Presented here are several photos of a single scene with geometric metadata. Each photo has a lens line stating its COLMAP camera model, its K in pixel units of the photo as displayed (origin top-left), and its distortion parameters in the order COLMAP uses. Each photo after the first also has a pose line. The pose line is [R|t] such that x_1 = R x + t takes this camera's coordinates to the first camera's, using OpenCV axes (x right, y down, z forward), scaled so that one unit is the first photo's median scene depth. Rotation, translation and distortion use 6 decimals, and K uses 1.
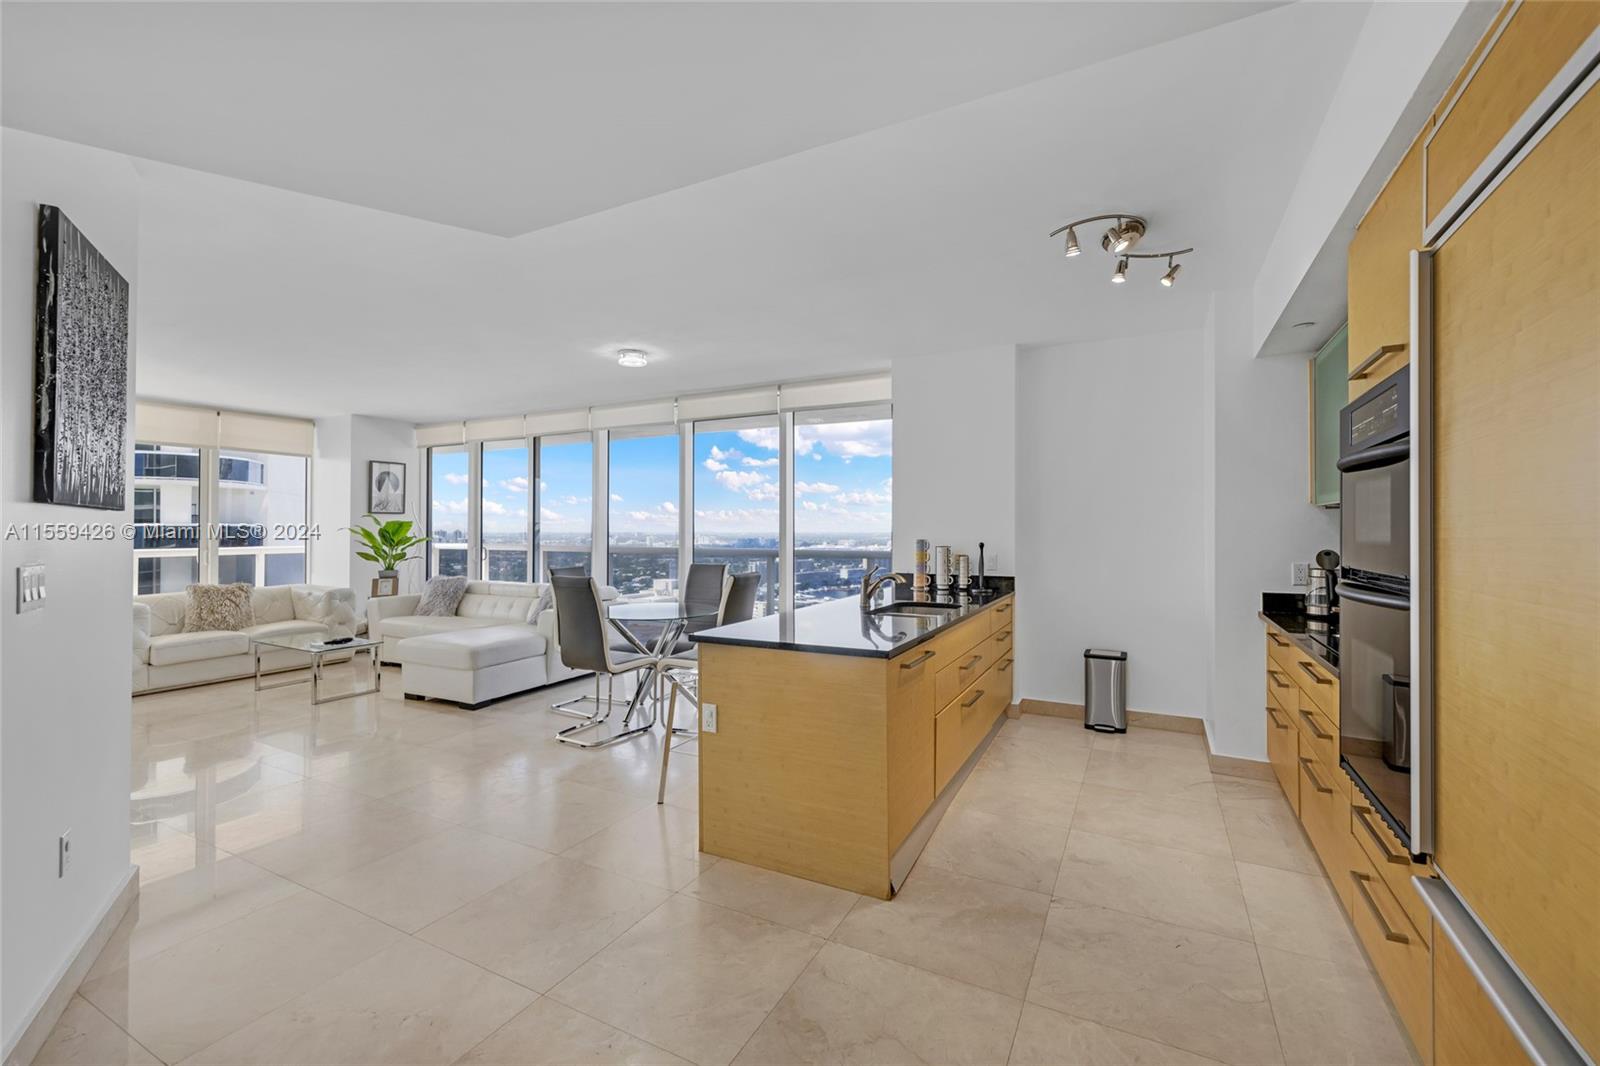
lens RADIAL K [[691.9, 0, 795.4], [0, 691.9, 527.2], [0, 0, 1]] dist [0.003072, -0.001038]
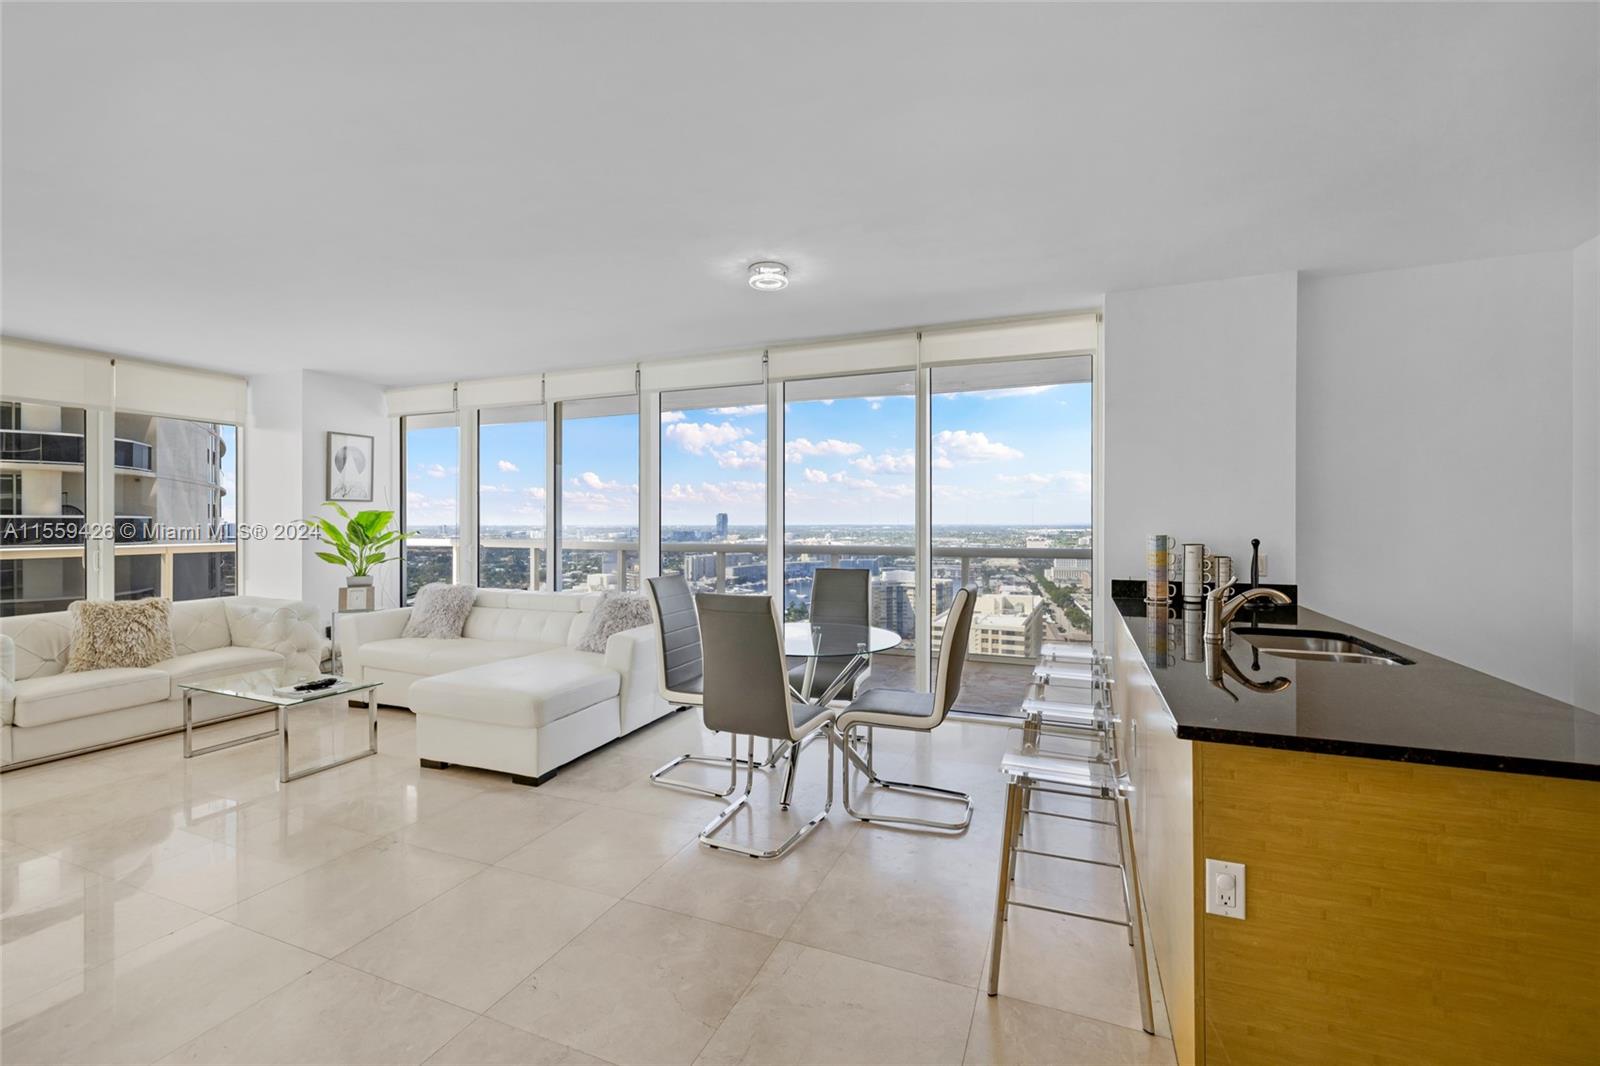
lens RADIAL K [[691.9, 0, 787.4], [0, 691.9, 527.0], [0, 0, 1]] dist [0.003072, -0.001038]
pose [[0.995585, -0.001284, 0.093858, -0.200197], [0.000328, 0.999948, 0.010204, 0.001212], [-0.093866, -0.010128, 0.995533, 0.212039]]
